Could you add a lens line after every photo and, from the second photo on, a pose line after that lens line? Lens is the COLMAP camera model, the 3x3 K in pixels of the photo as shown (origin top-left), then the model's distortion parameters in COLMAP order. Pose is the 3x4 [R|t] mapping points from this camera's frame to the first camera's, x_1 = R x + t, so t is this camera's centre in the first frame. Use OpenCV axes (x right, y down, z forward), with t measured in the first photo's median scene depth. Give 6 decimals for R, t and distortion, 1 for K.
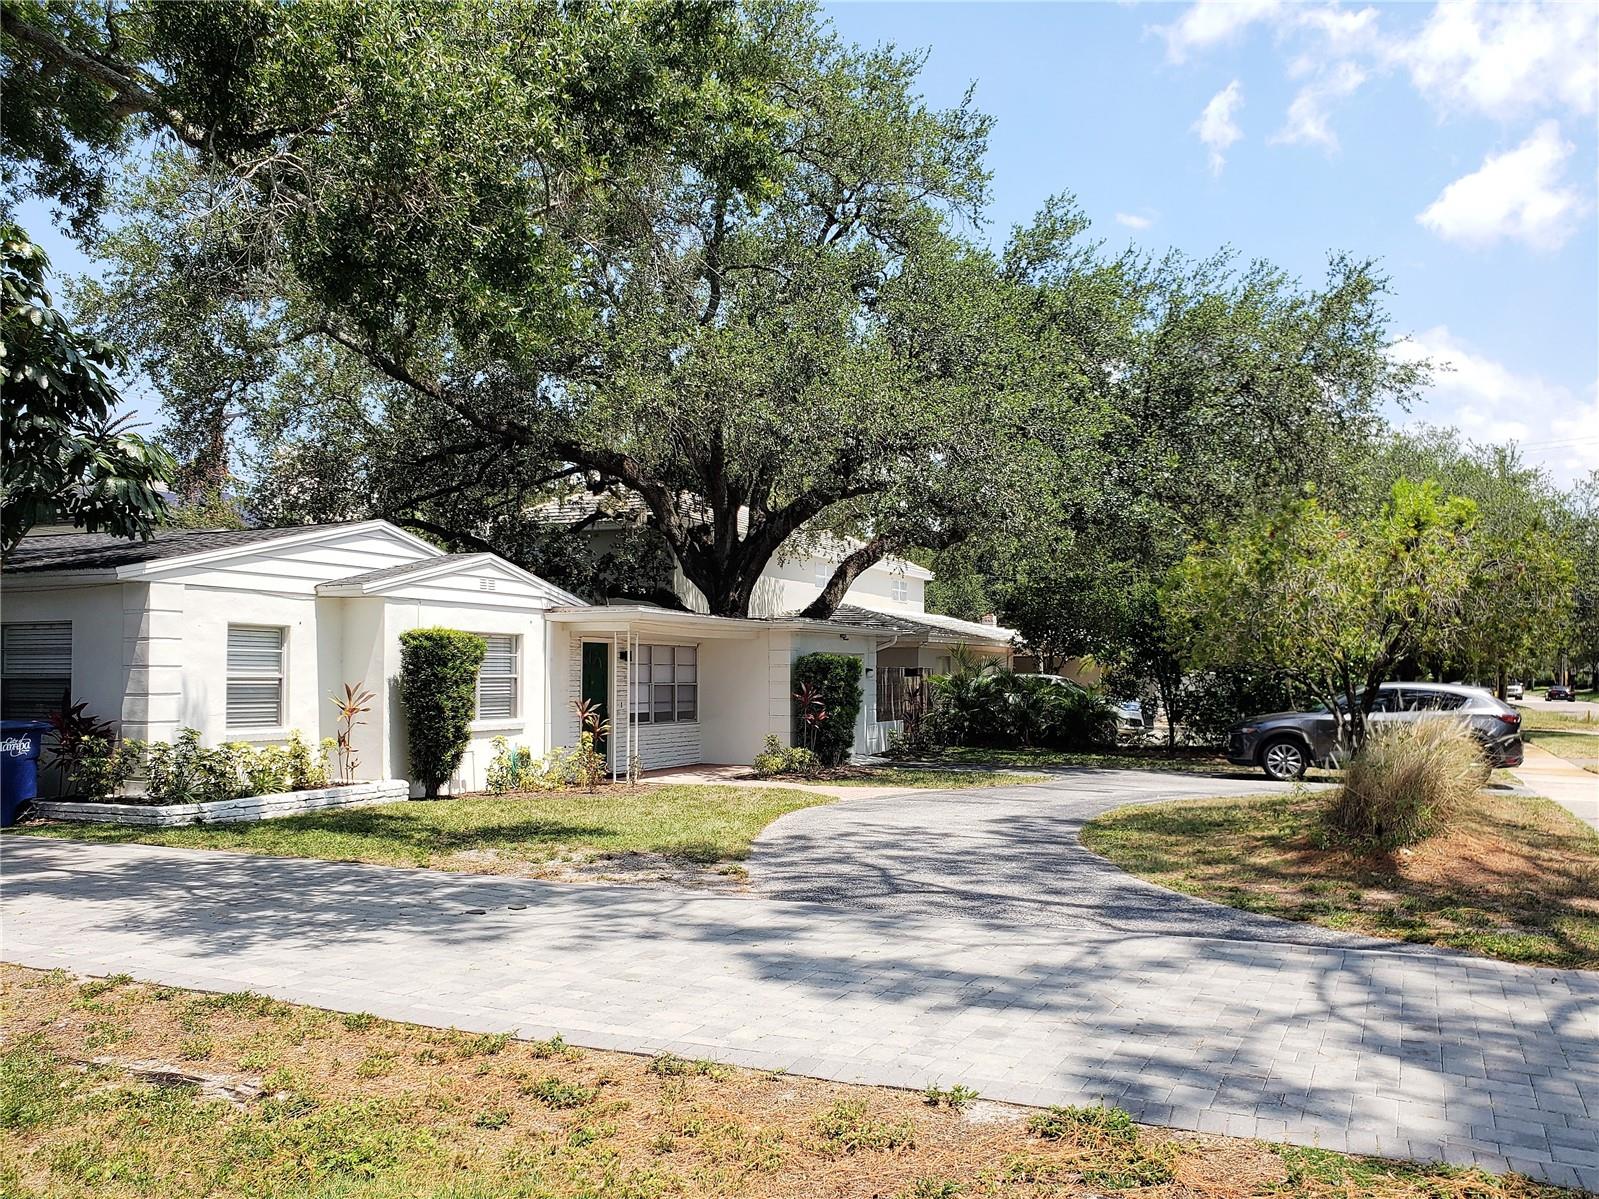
lens RADIAL K [[1264.5, 0, 800.2], [0, 1264.5, 601.7], [0, 0, 1]] dist [-0.001465, 0.008910]
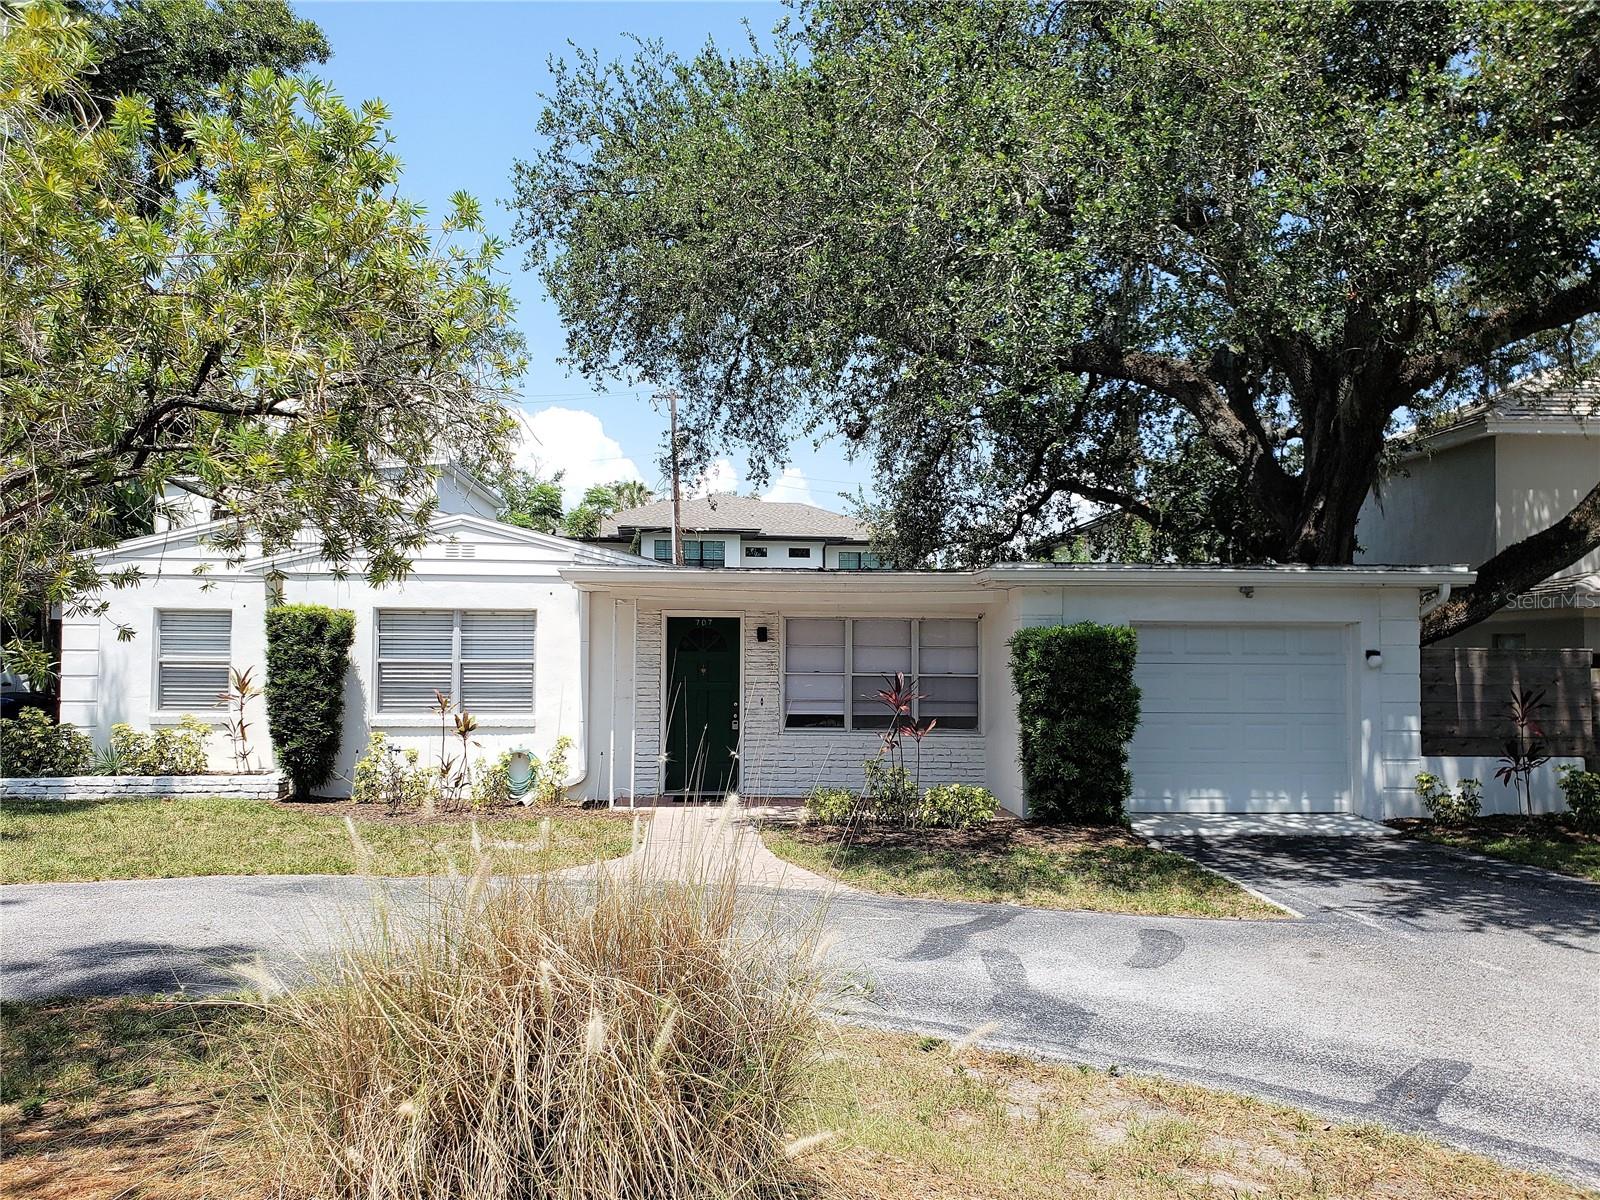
lens RADIAL K [[1265.3, 0, 800.4], [0, 1265.3, 598.5], [0, 0, 1]] dist [-0.001465, 0.008910]
pose [[0.461291, -0.038603, -0.886409, 0.534225], [0.048097, 0.998672, -0.018463, 0.039984], [0.885944, -0.034116, 0.462535, 0.742317]]
